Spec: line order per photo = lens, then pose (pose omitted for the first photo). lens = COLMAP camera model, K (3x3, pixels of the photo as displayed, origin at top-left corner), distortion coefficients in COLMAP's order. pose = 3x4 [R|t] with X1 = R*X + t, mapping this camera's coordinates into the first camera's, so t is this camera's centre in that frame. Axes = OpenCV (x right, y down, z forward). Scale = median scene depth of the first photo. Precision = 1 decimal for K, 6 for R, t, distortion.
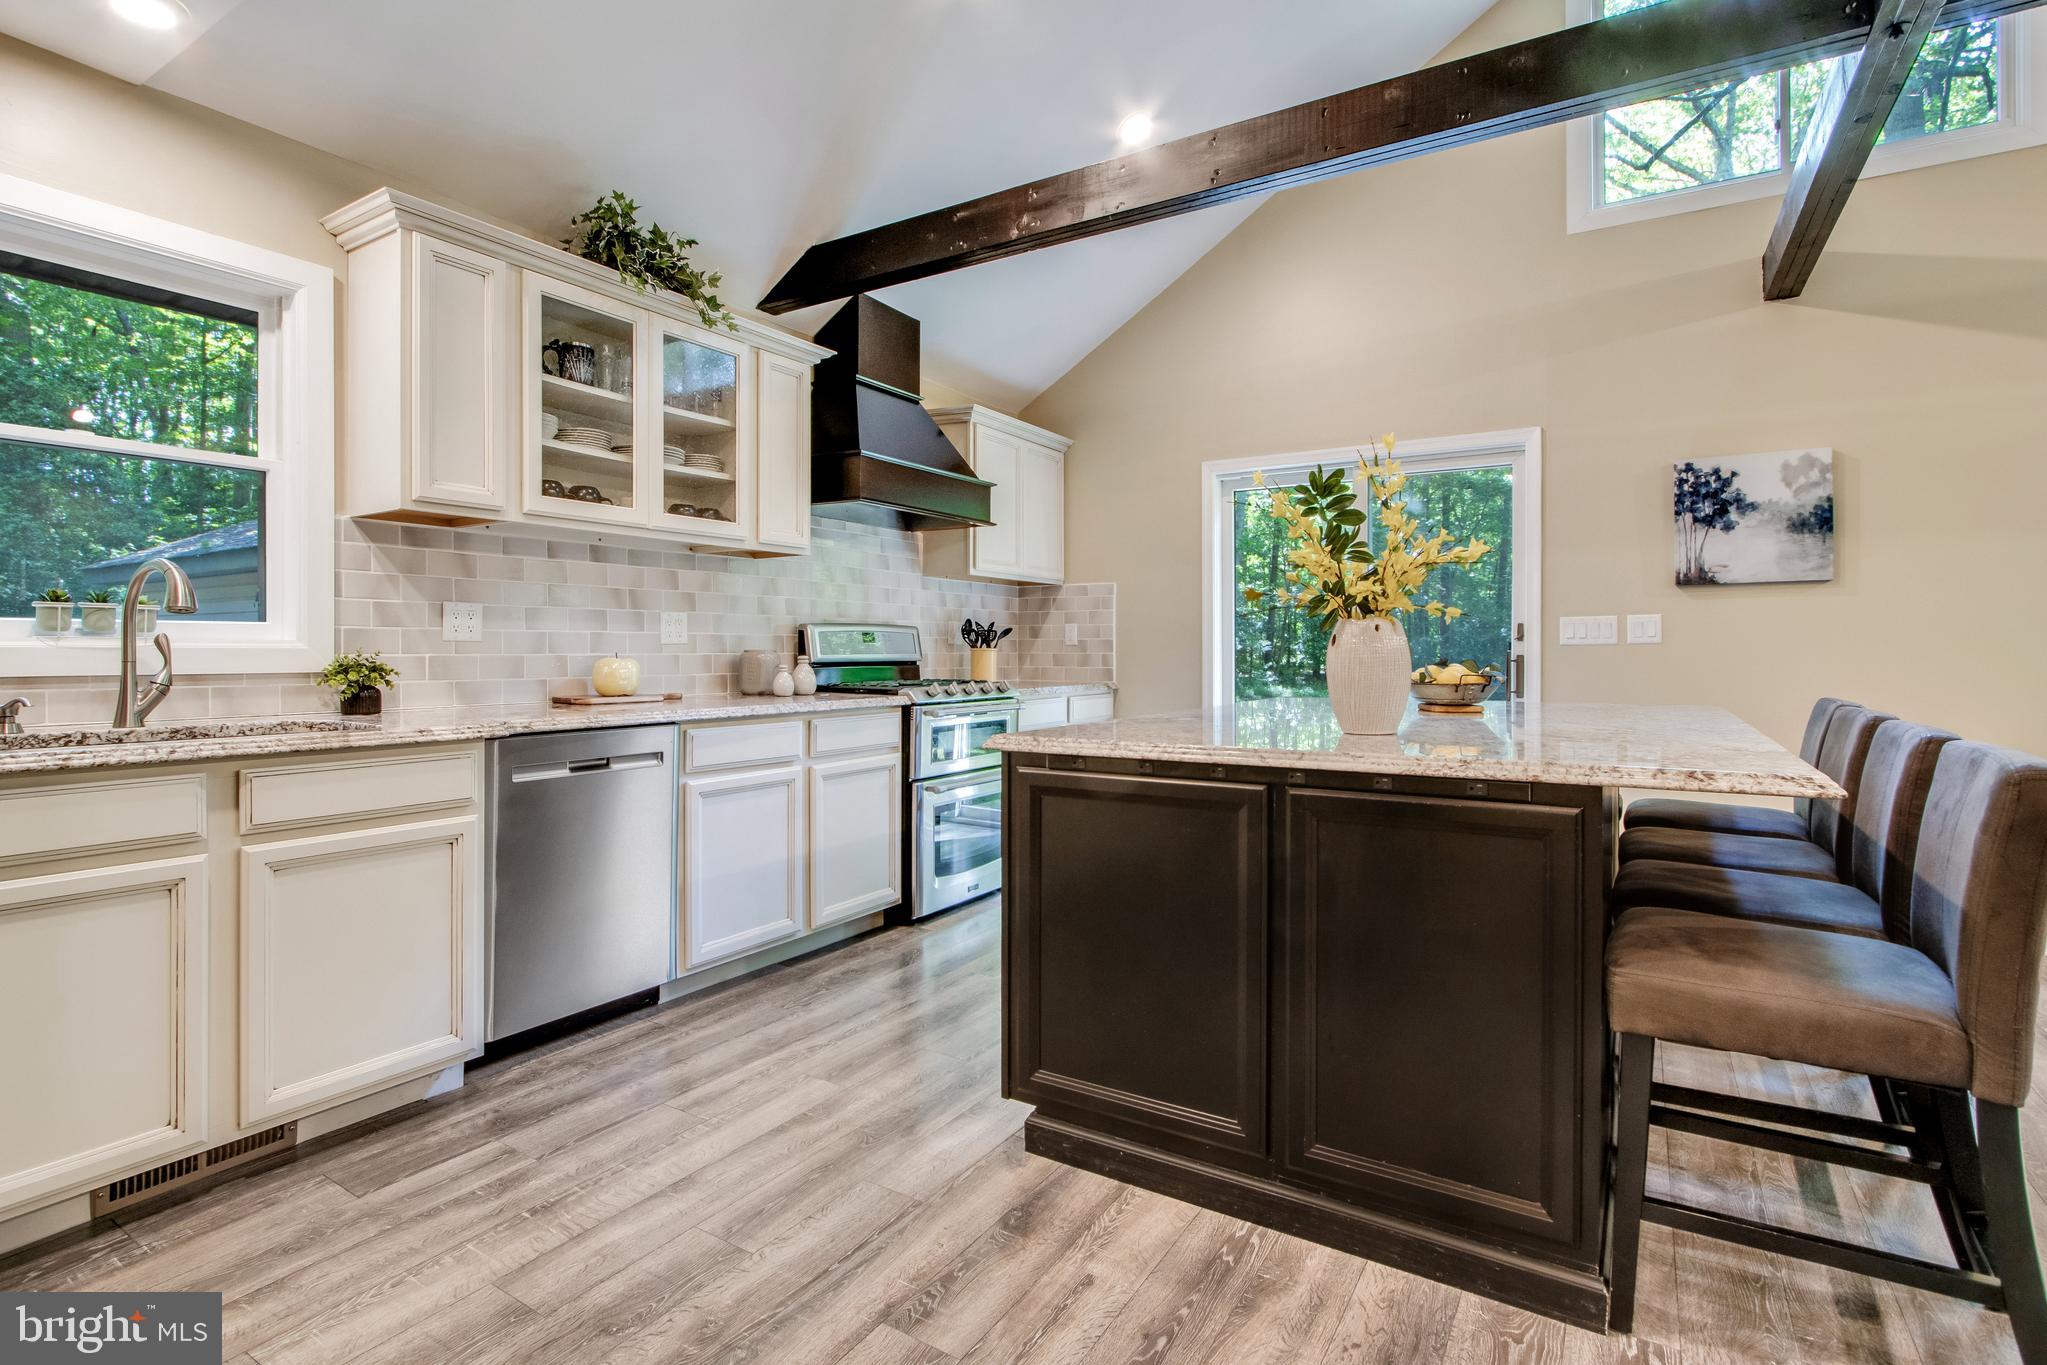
lens RADIAL K [[991.0, 0, 1013.8], [0, 991.0, 654.5], [0, 0, 1]] dist [-0.008649, -0.000116]
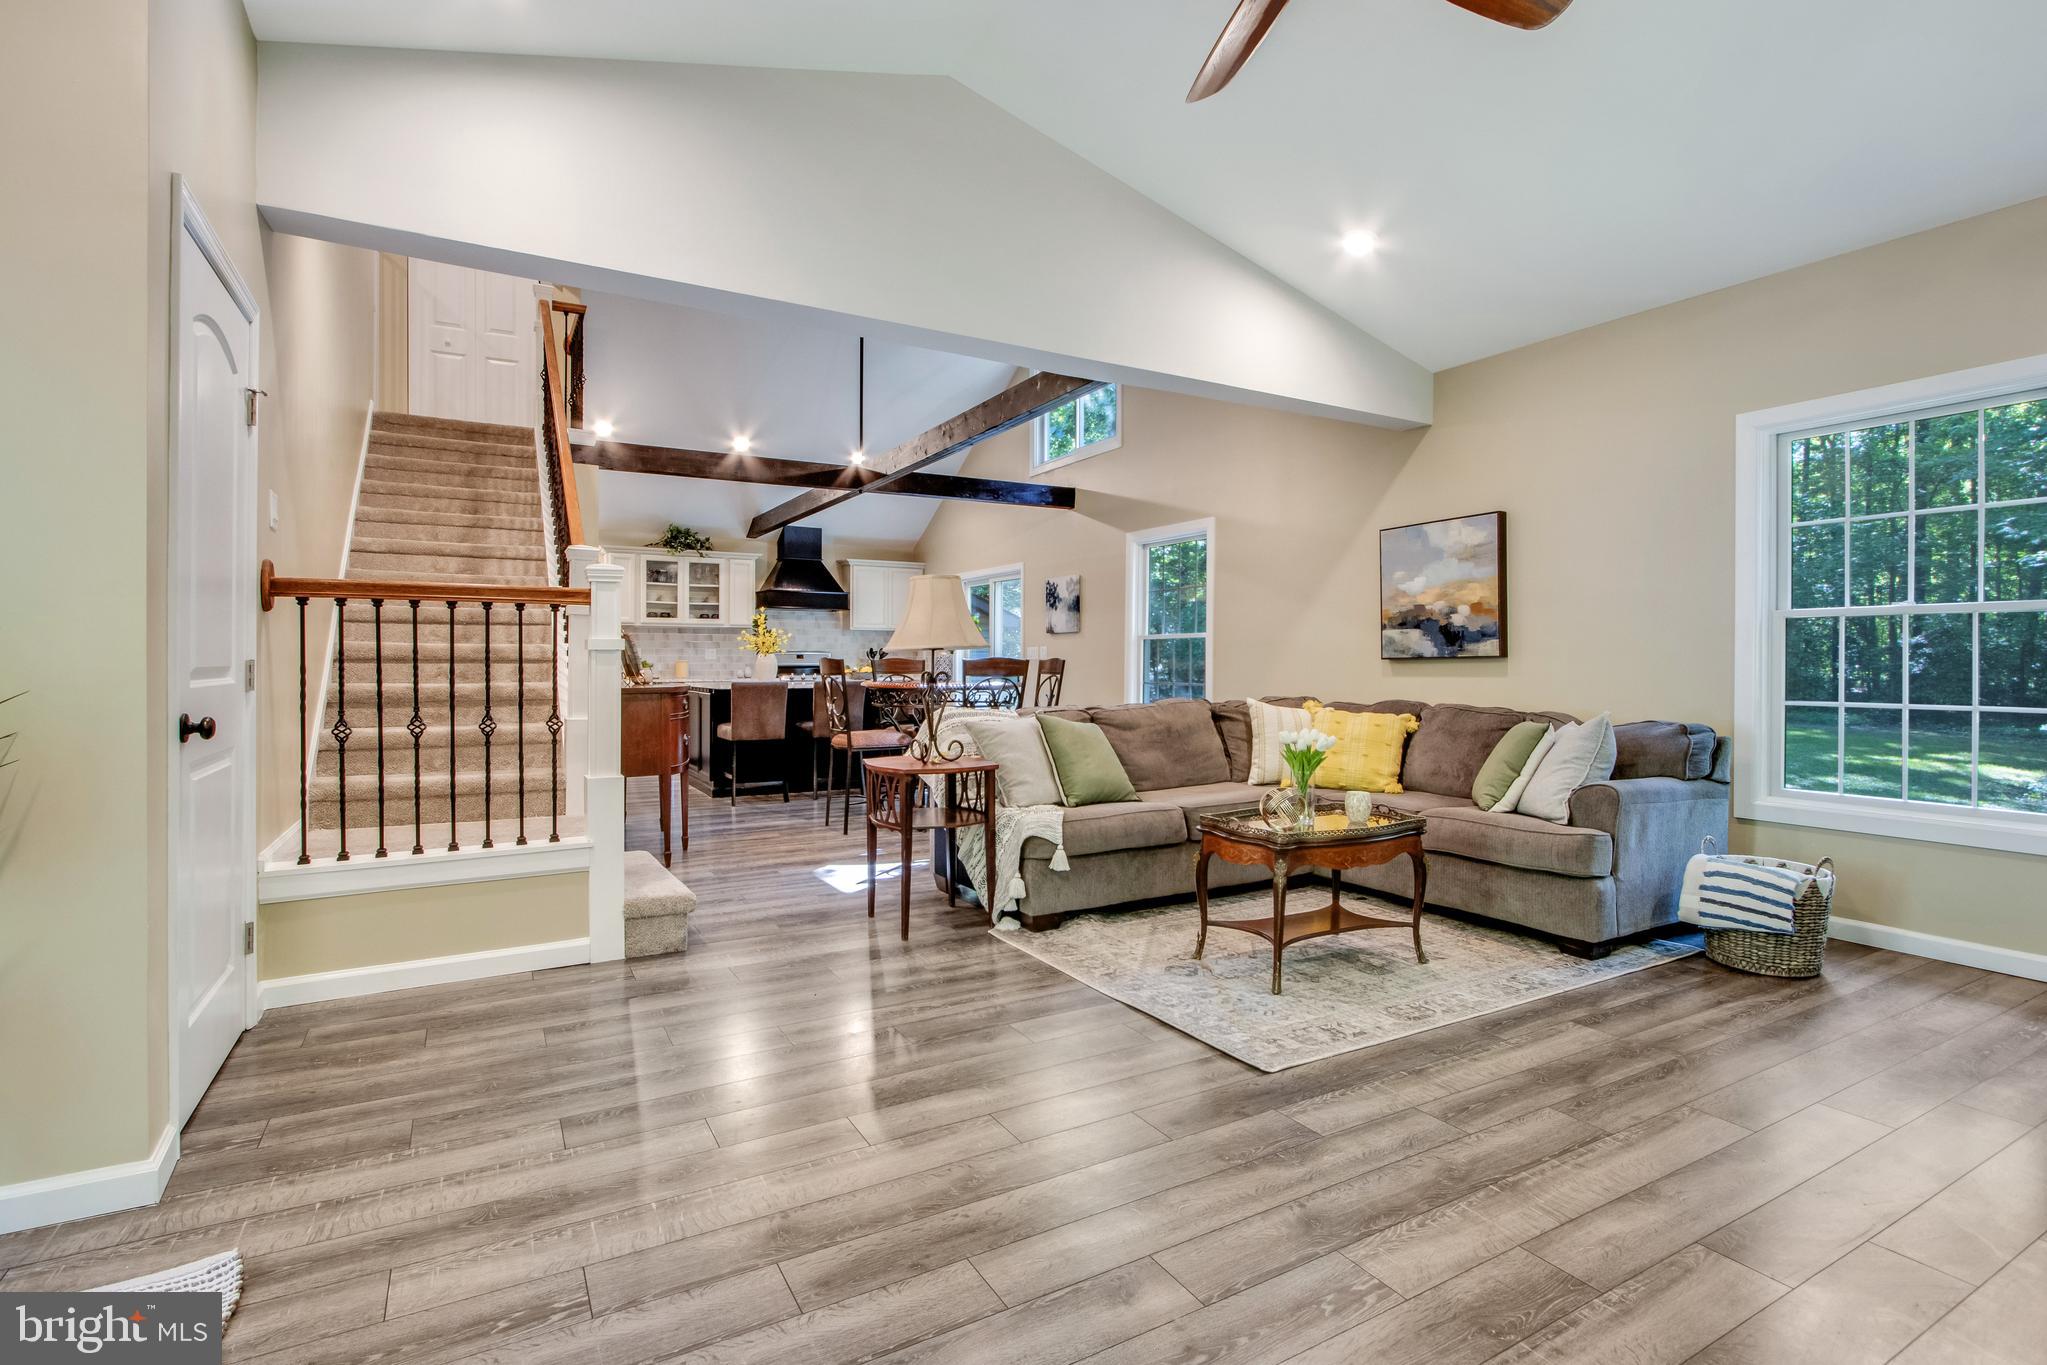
lens RADIAL K [[978.4, 0, 1009.1], [0, 978.4, 654.9], [0, 0, 1]] dist [-0.002663, 0.000218]
pose [[0.875259, -0.002230, -0.483650, 2.207599], [-0.003273, 0.999939, -0.010533, 0.005198], [0.483644, 0.010802, 0.875198, -1.344386]]
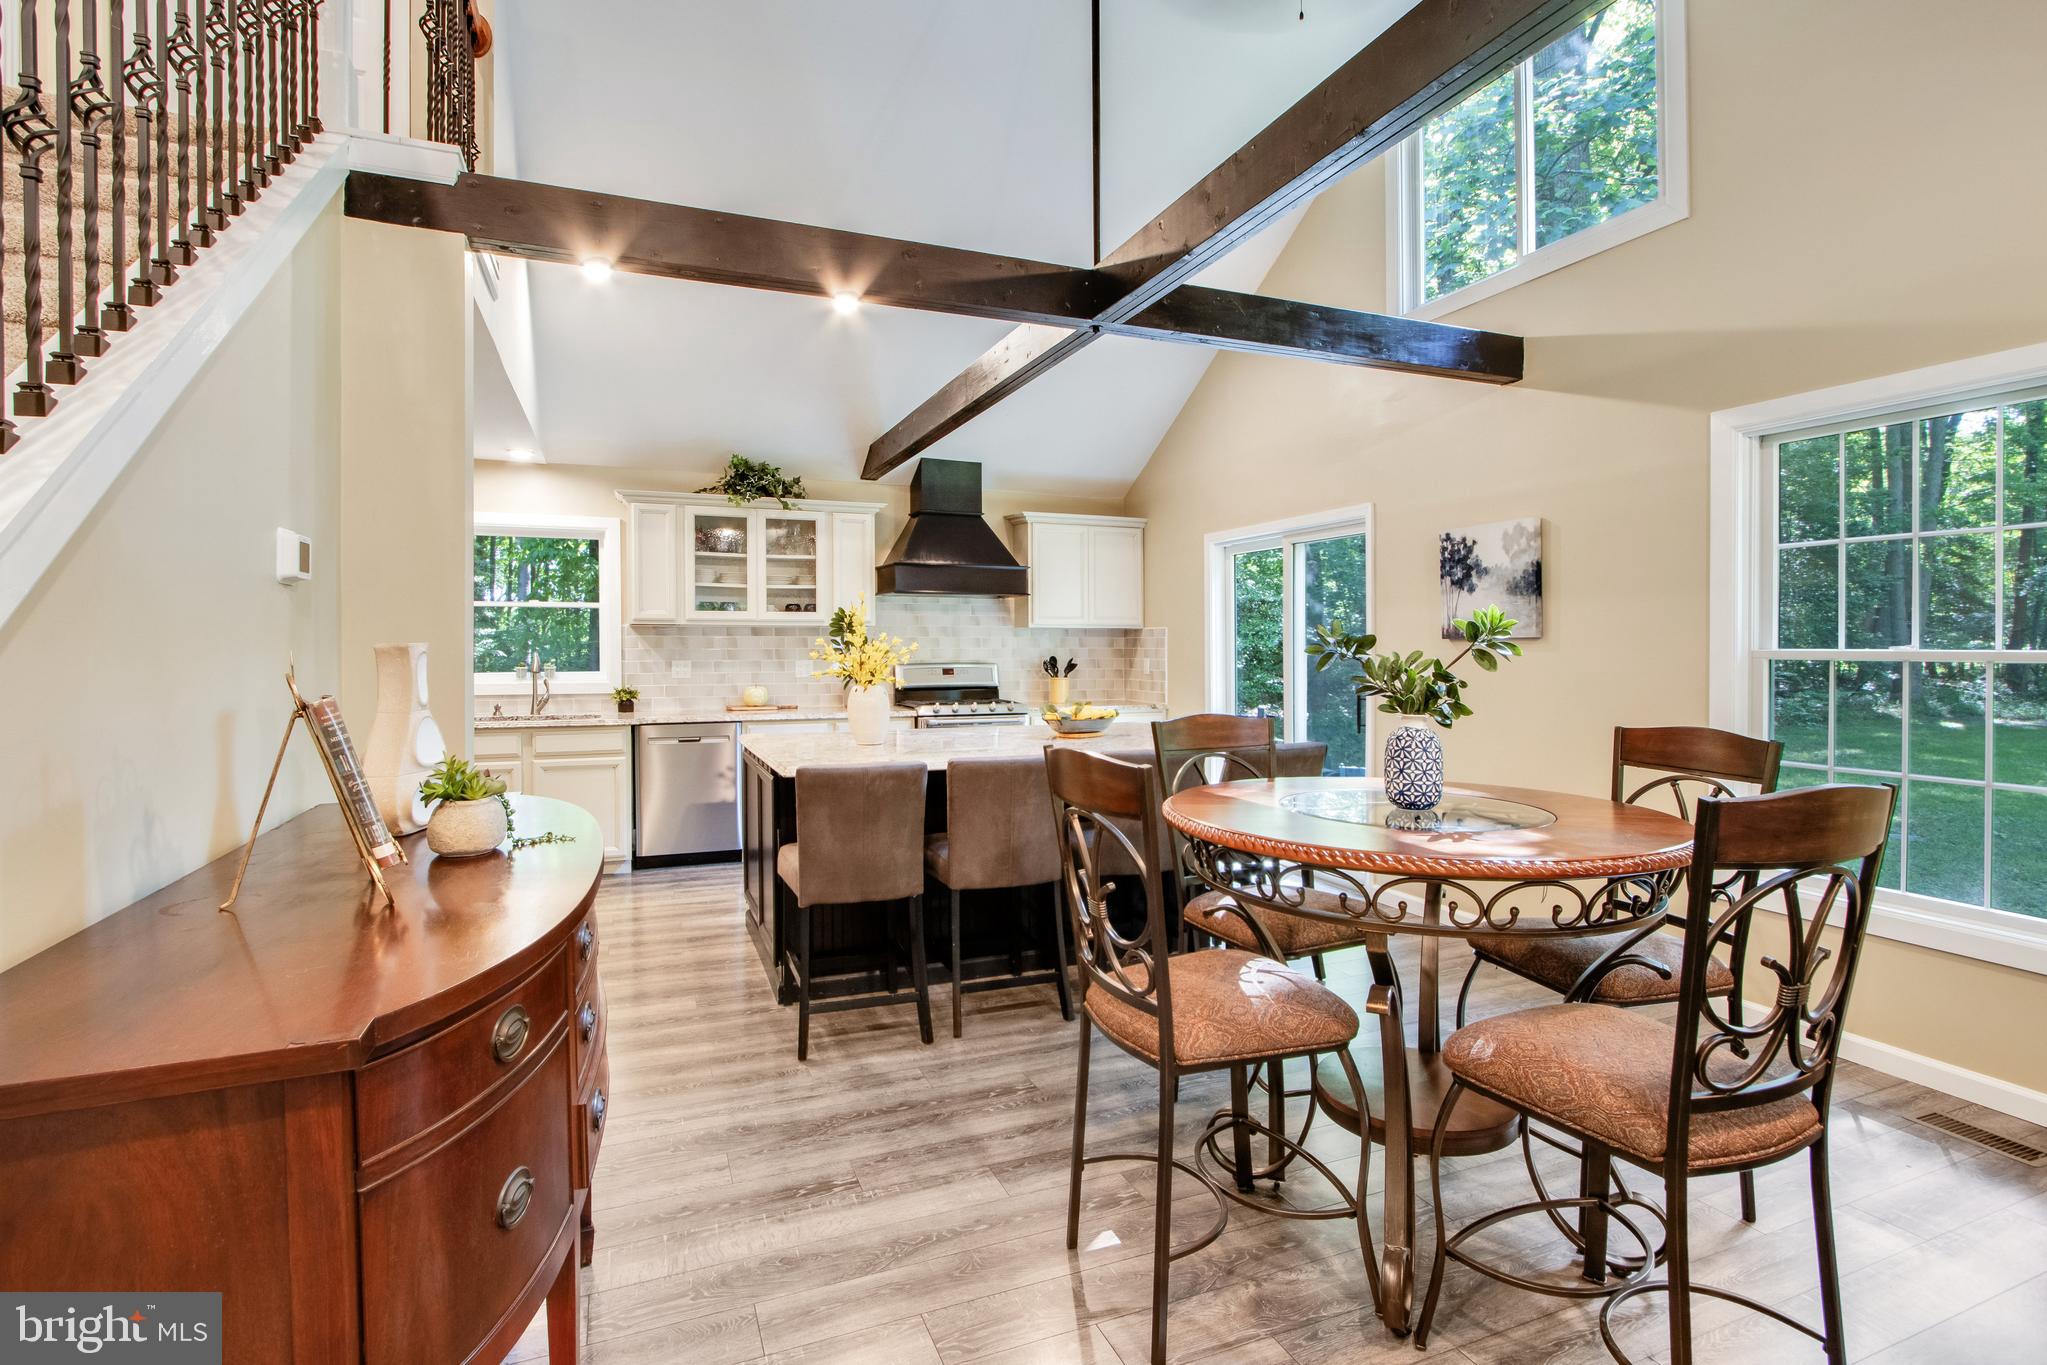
lens RADIAL K [[991.0, 0, 1013.8], [0, 991.0, 654.5], [0, 0, 1]] dist [-0.008649, -0.000116]
pose [[0.808492, 0.004464, -0.588490, 1.230607], [-0.002551, 0.999988, 0.004081, -0.073465], [0.588502, -0.001799, 0.808494, -0.284277]]
